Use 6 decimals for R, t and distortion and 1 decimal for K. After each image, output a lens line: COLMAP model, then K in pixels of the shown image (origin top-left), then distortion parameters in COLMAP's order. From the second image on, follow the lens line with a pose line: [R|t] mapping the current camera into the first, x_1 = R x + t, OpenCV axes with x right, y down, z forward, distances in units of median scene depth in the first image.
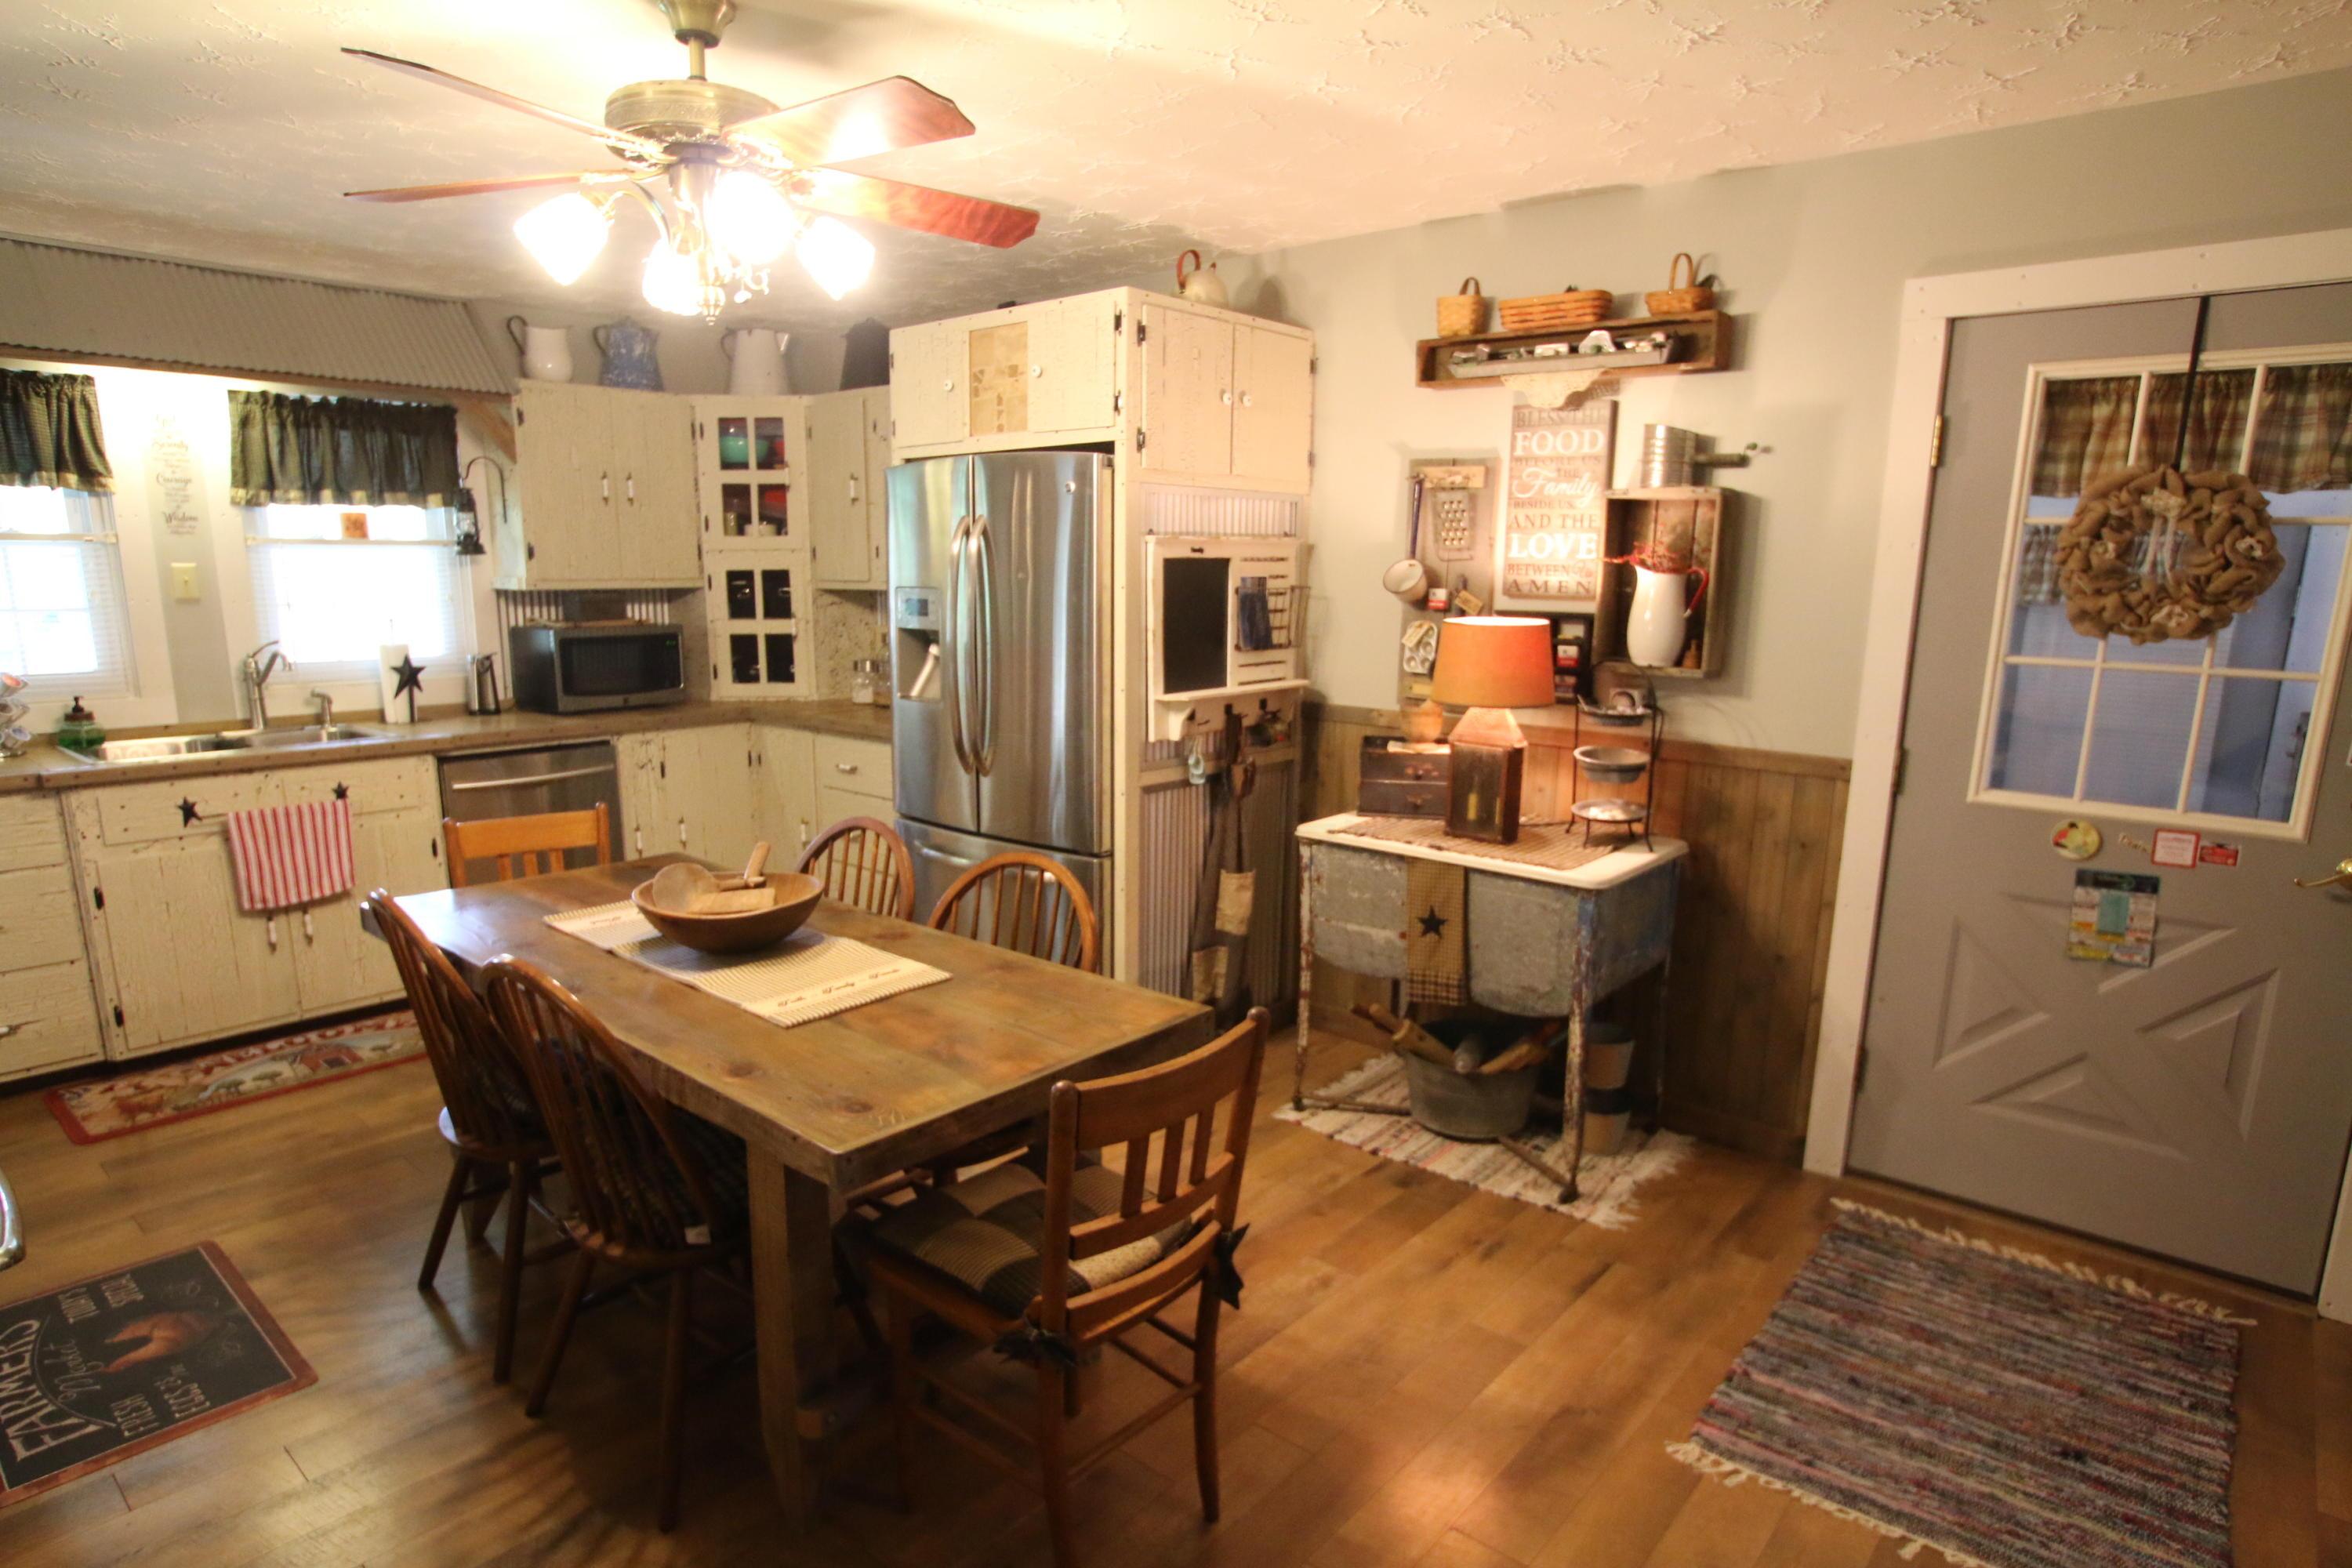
lens RADIAL K [[1303.6, 0, 1180.6], [0, 1303.6, 833.8], [0, 0, 1]] dist [-0.046758, 0.023270]
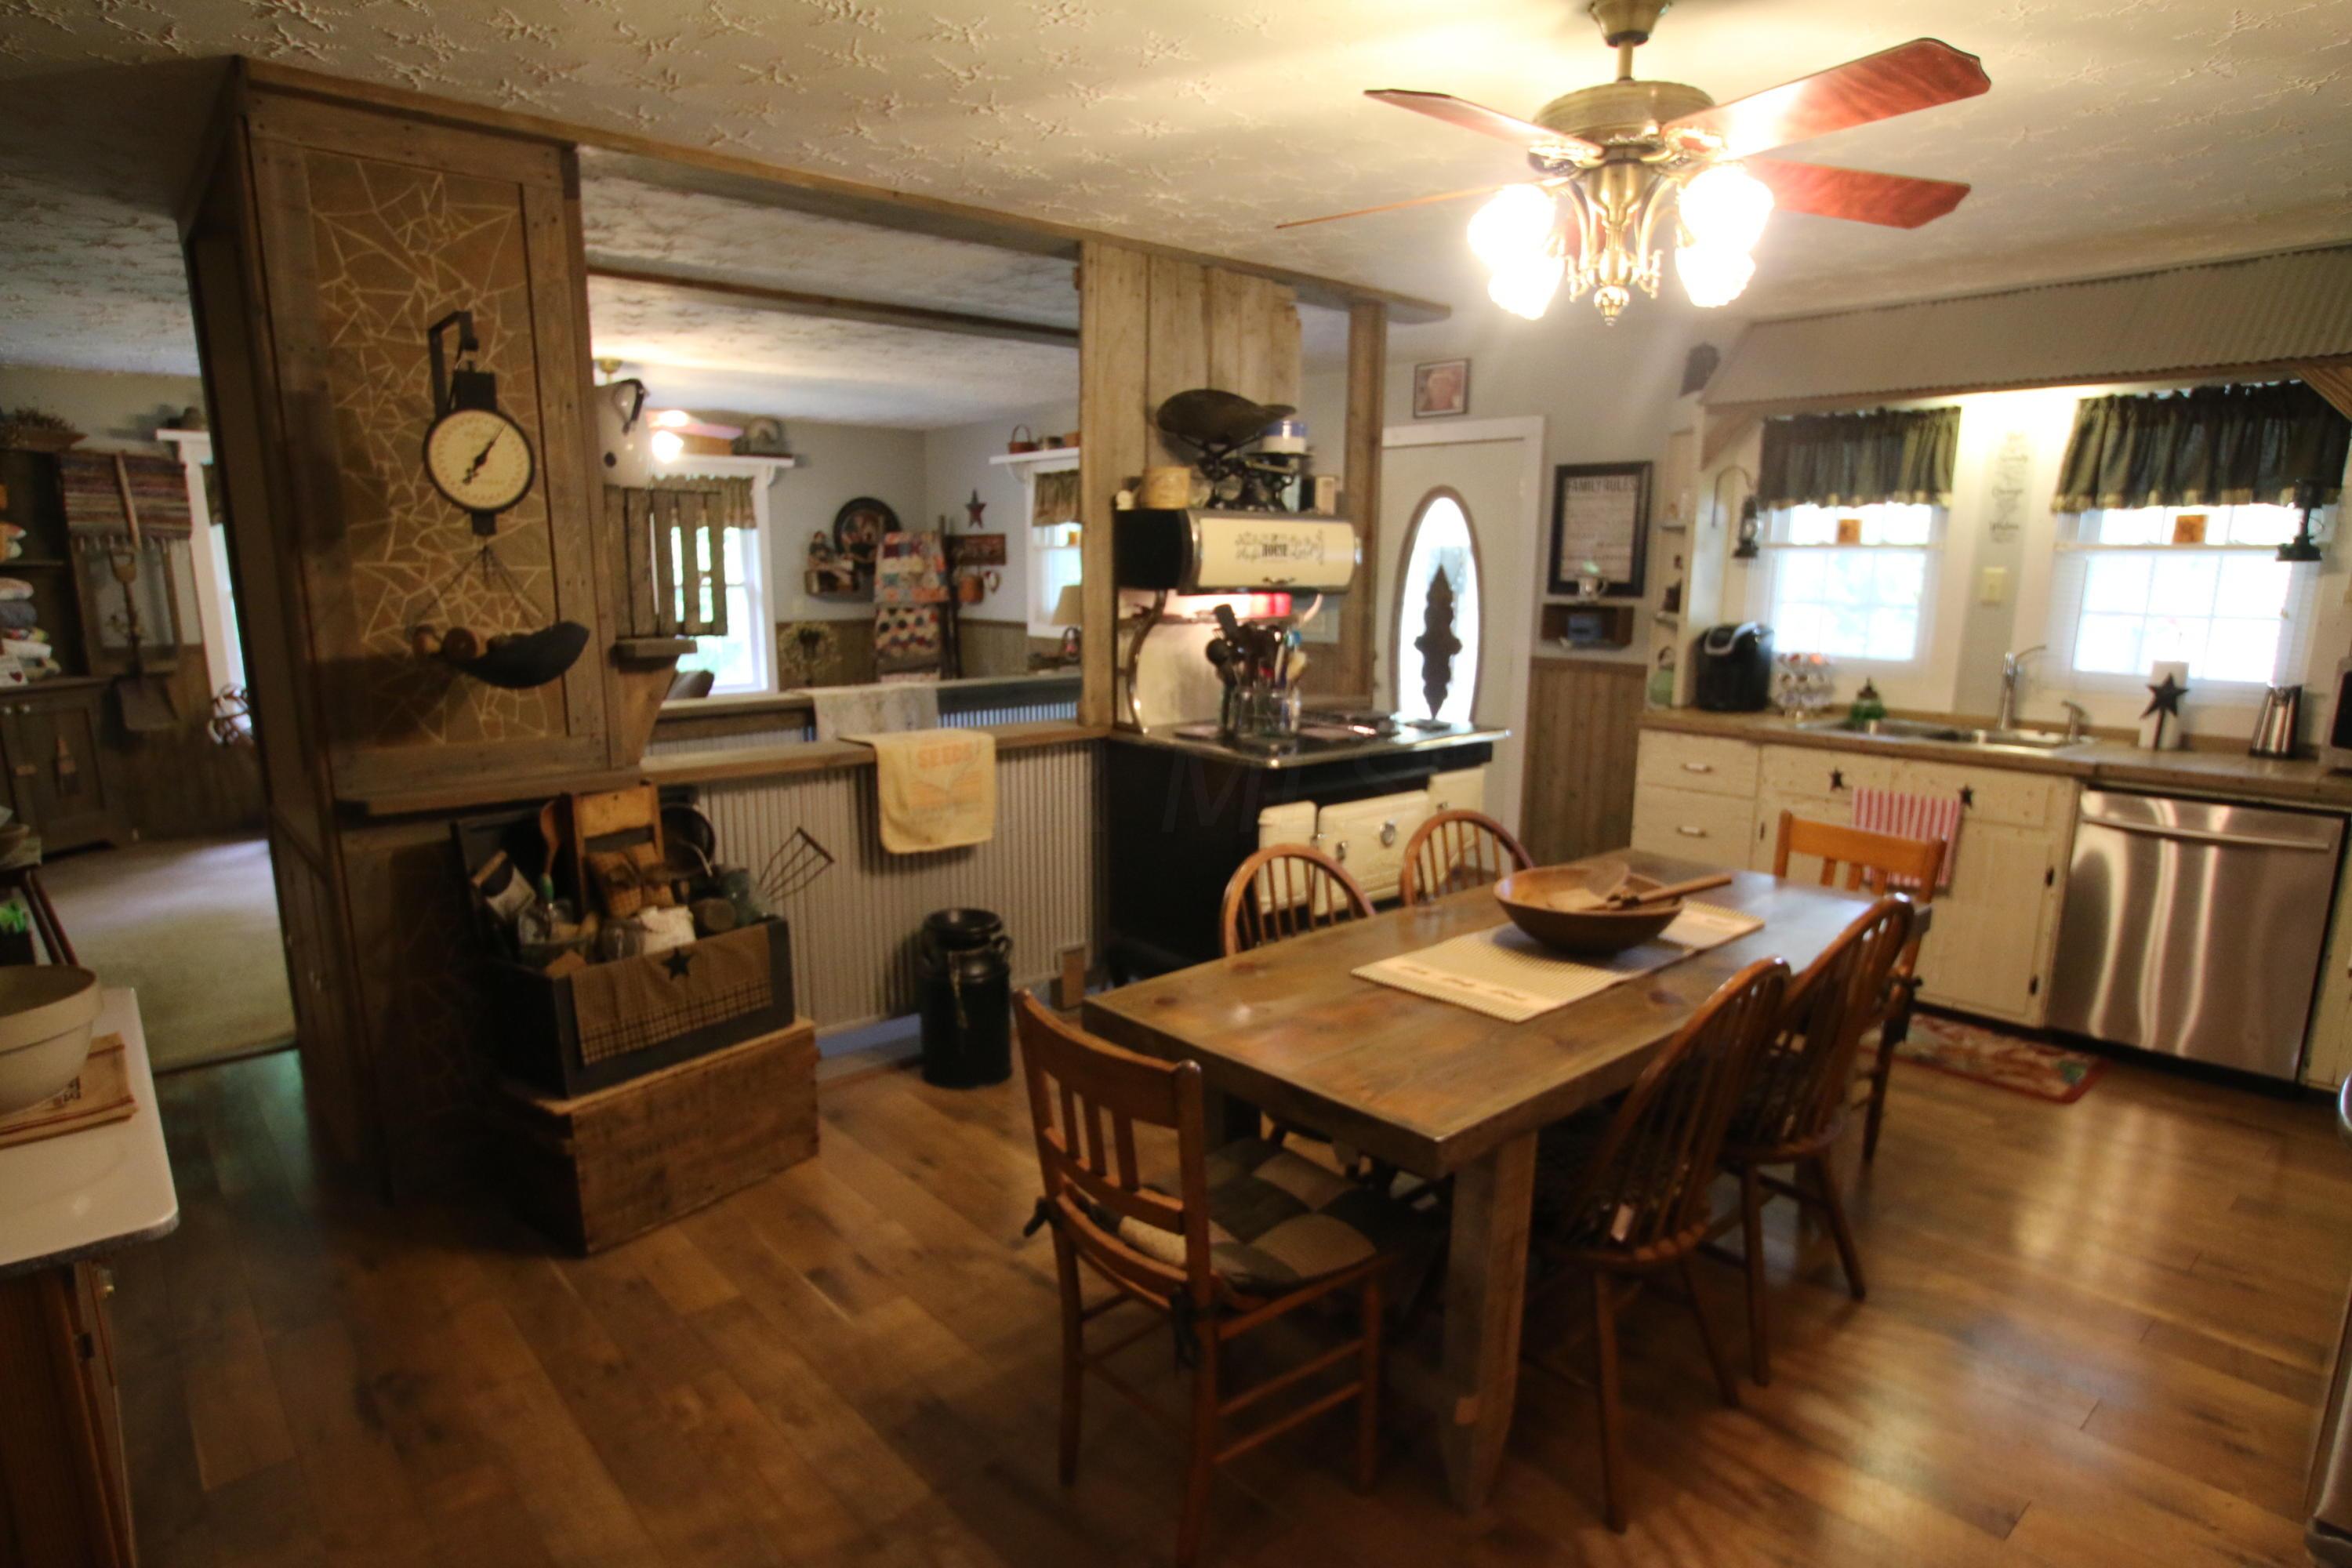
lens RADIAL K [[1303.6, 0, 1180.6], [0, 1303.6, 833.8], [0, 0, 1]] dist [-0.046758, 0.023270]
pose [[-0.131791, 0.195532, -0.971802, 0.398741], [-0.207314, 0.953236, 0.219911, -0.092849], [0.969356, 0.230451, -0.085091, 0.470731]]
